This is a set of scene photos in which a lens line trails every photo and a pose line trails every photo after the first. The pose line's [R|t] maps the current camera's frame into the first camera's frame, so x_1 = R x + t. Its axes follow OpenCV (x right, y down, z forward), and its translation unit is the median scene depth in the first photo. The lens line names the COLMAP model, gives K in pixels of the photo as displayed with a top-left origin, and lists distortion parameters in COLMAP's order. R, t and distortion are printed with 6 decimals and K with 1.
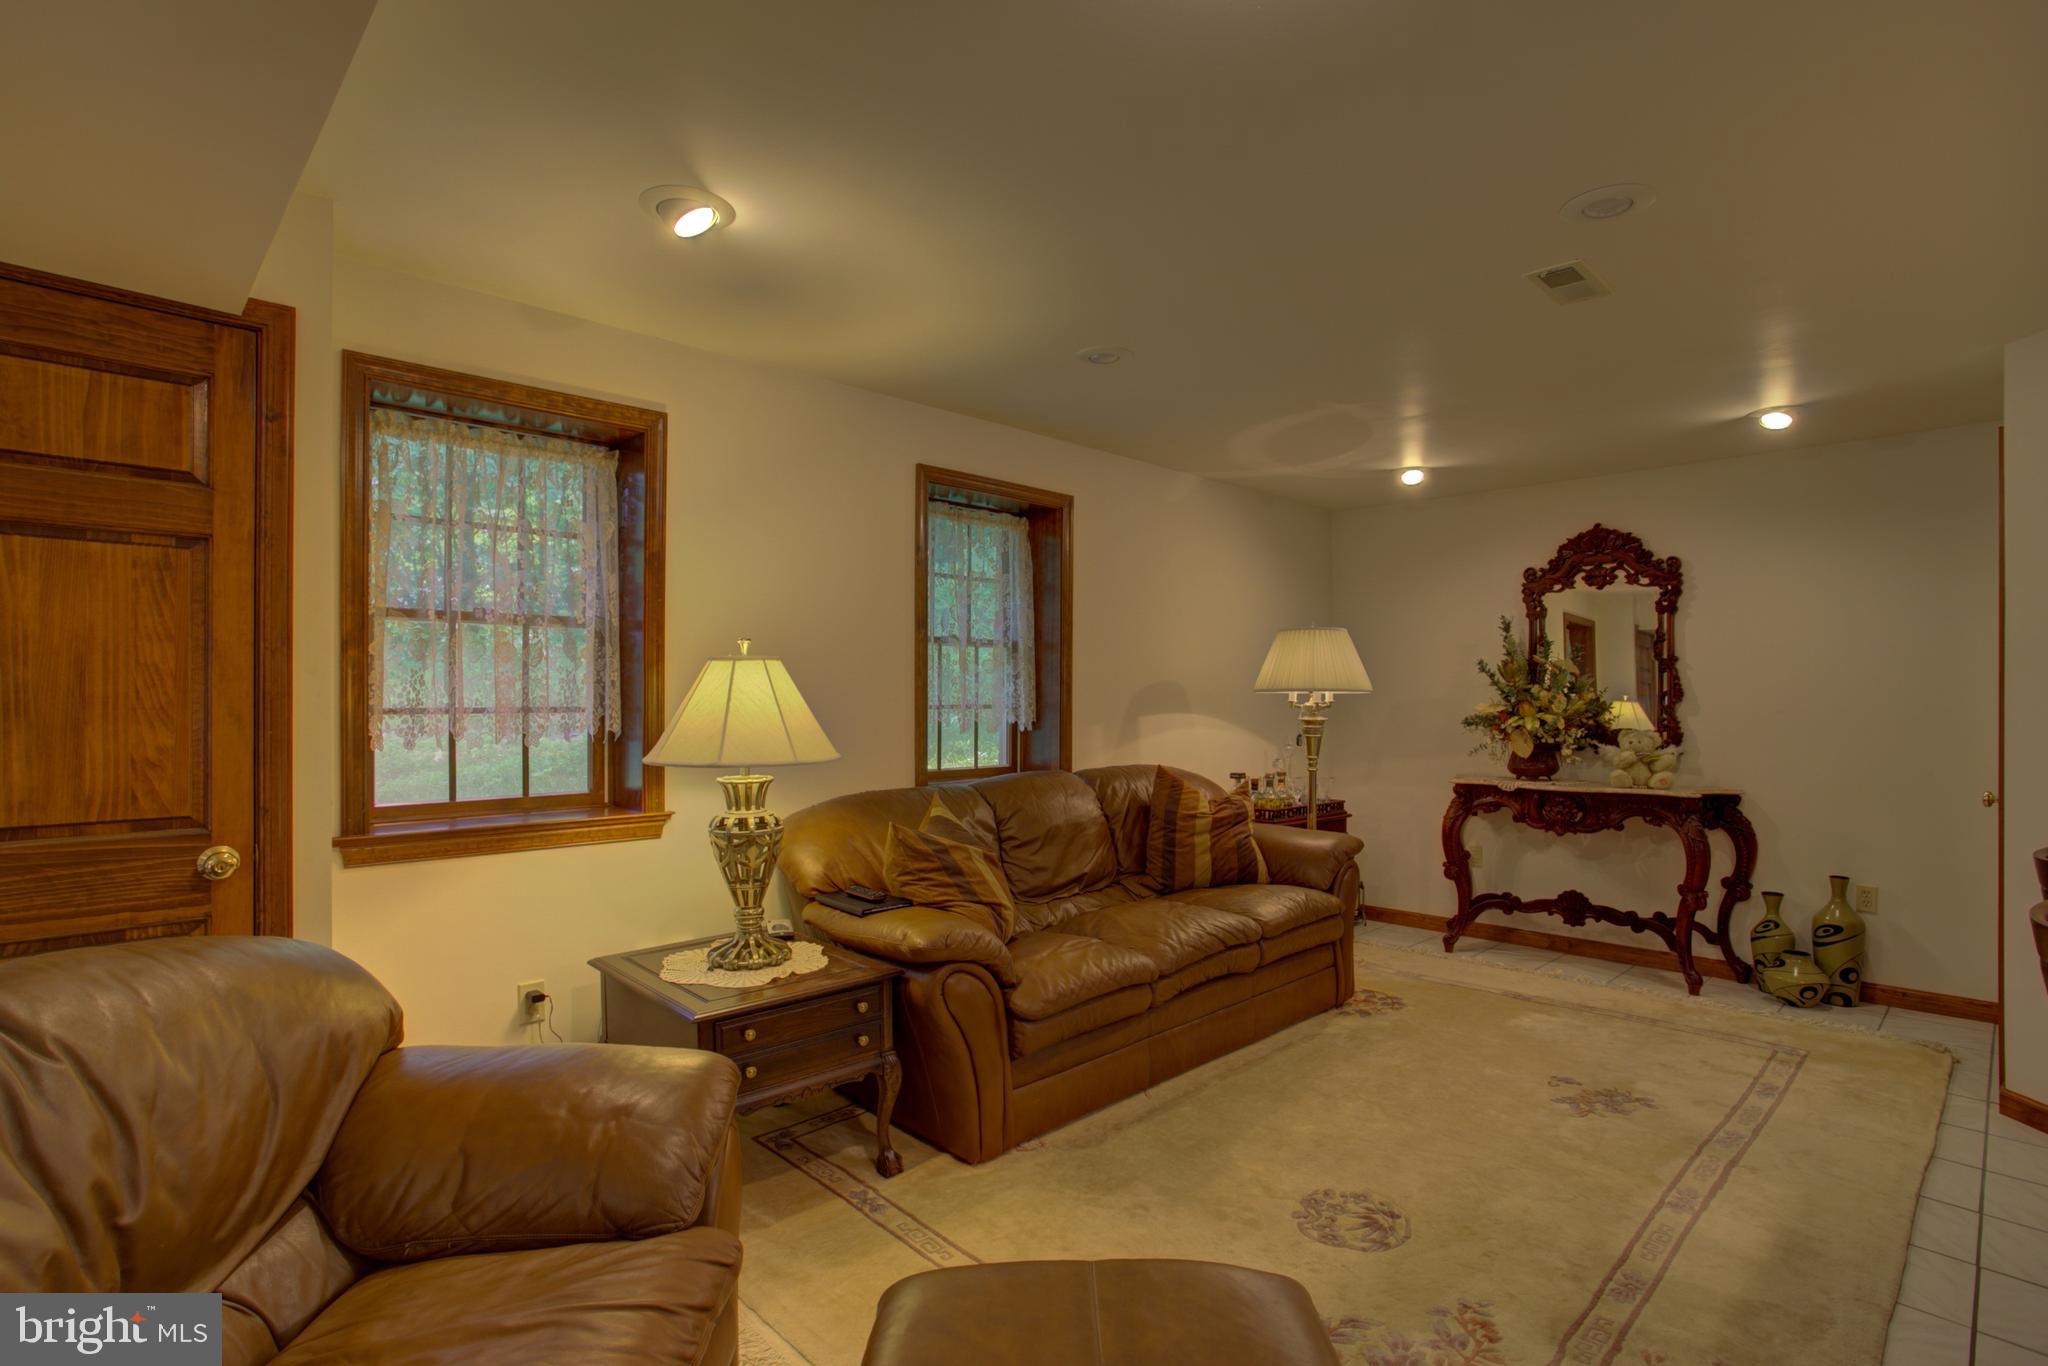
lens RADIAL K [[1003.4, 0, 1023.1], [0, 1003.4, 689.2], [0, 0, 1]] dist [-0.034734, 0.016231]
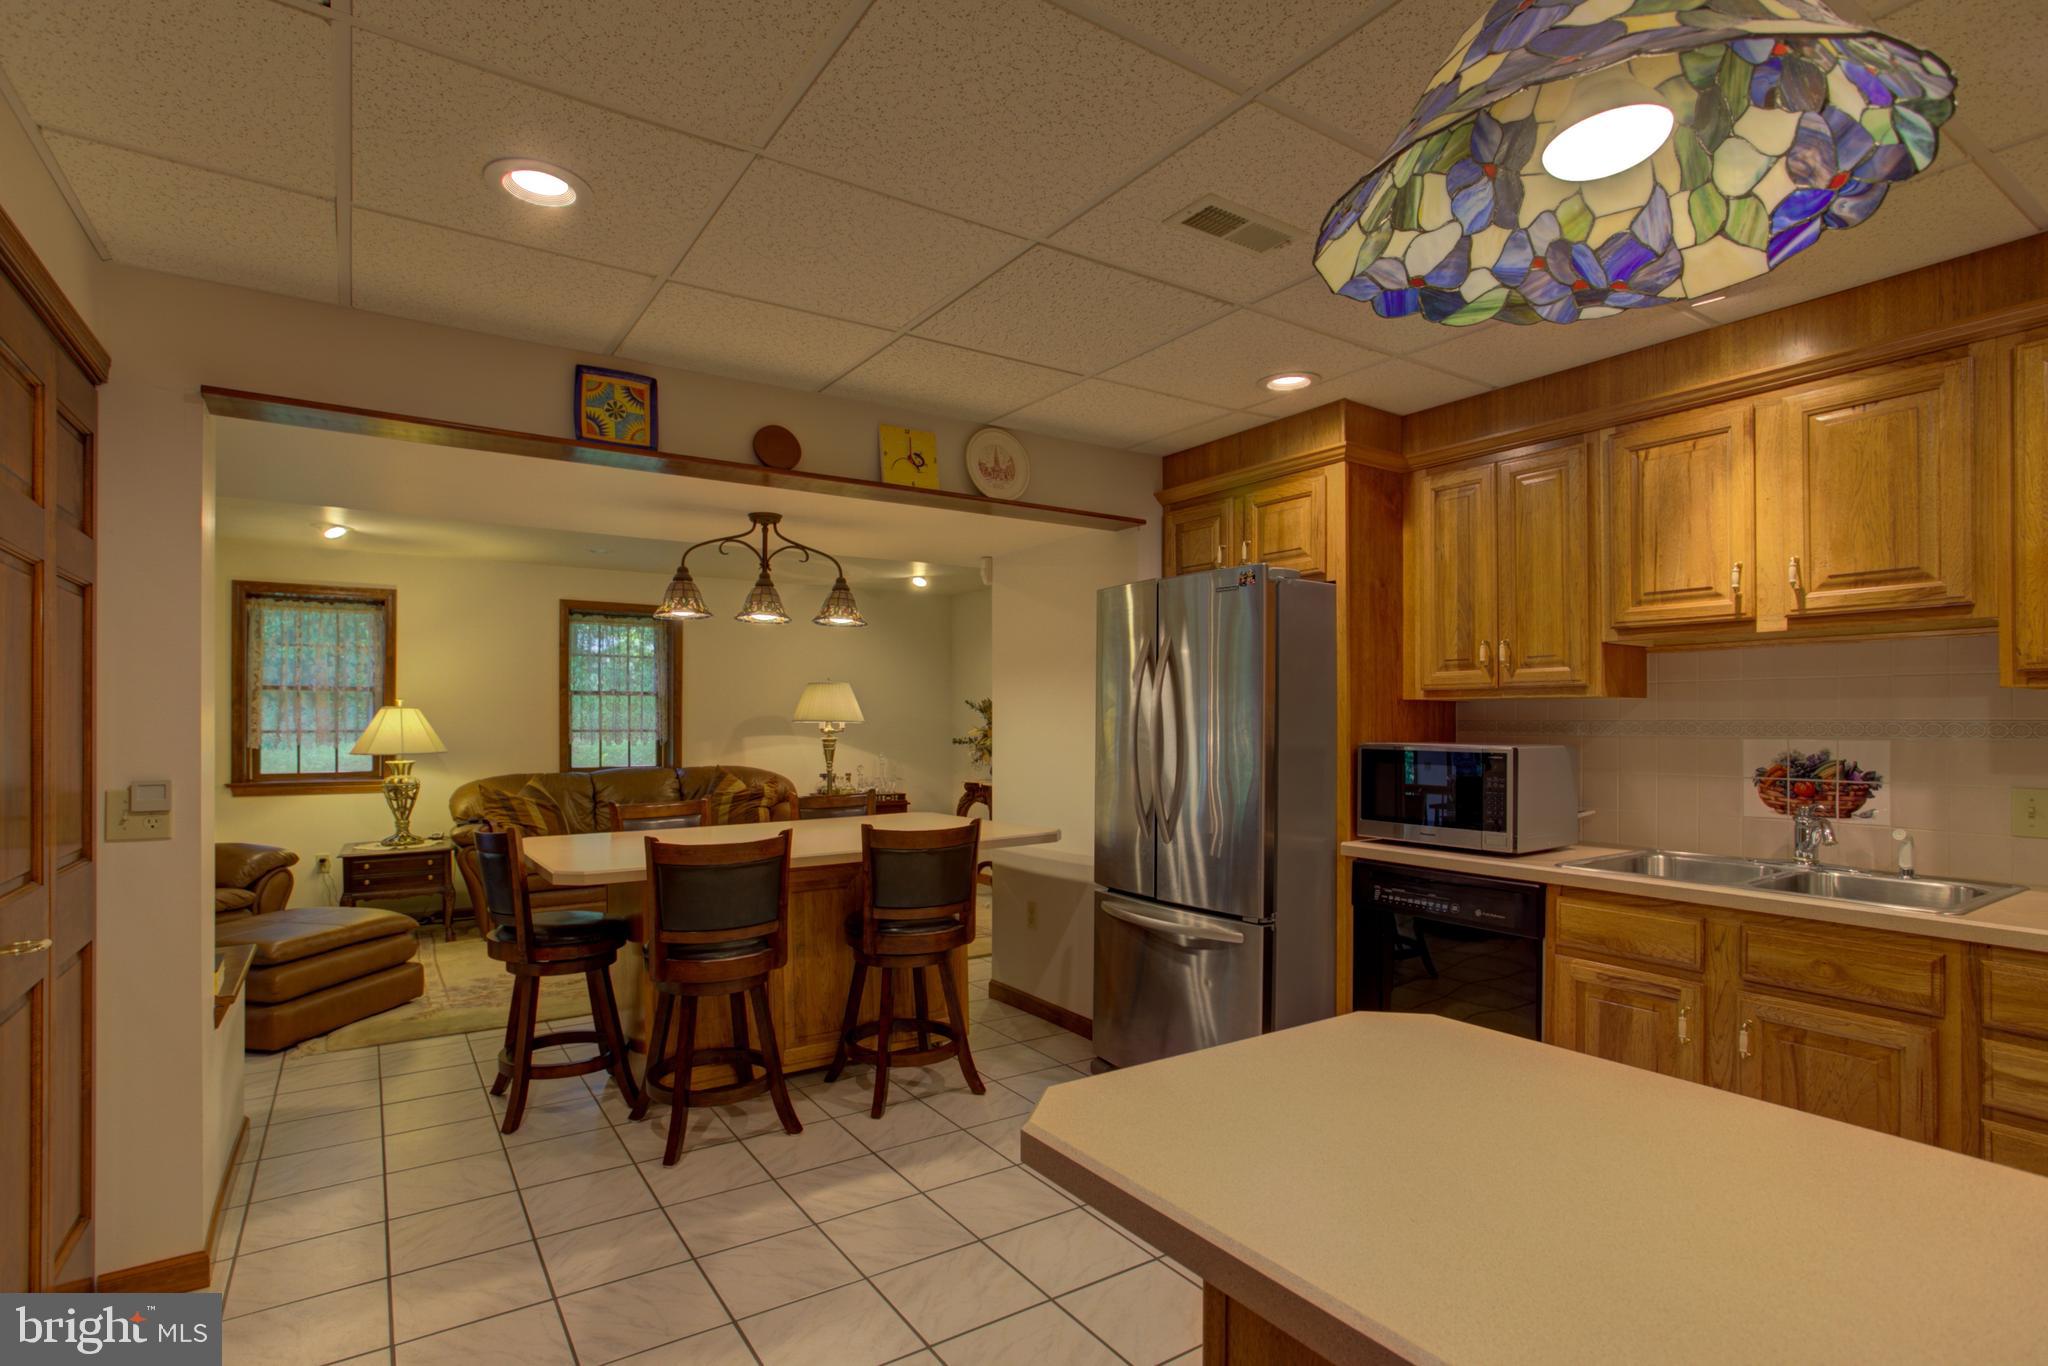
lens RADIAL K [[1003.4, 0, 994.1], [0, 1003.4, 708.4], [0, 0, 1]] dist [-0.034734, 0.016231]
pose [[0.988867, -0.000790, -0.148797, 1.232655], [-0.000204, 0.999978, -0.006661, -0.014391], [0.148799, 0.006617, 0.988845, -0.901105]]
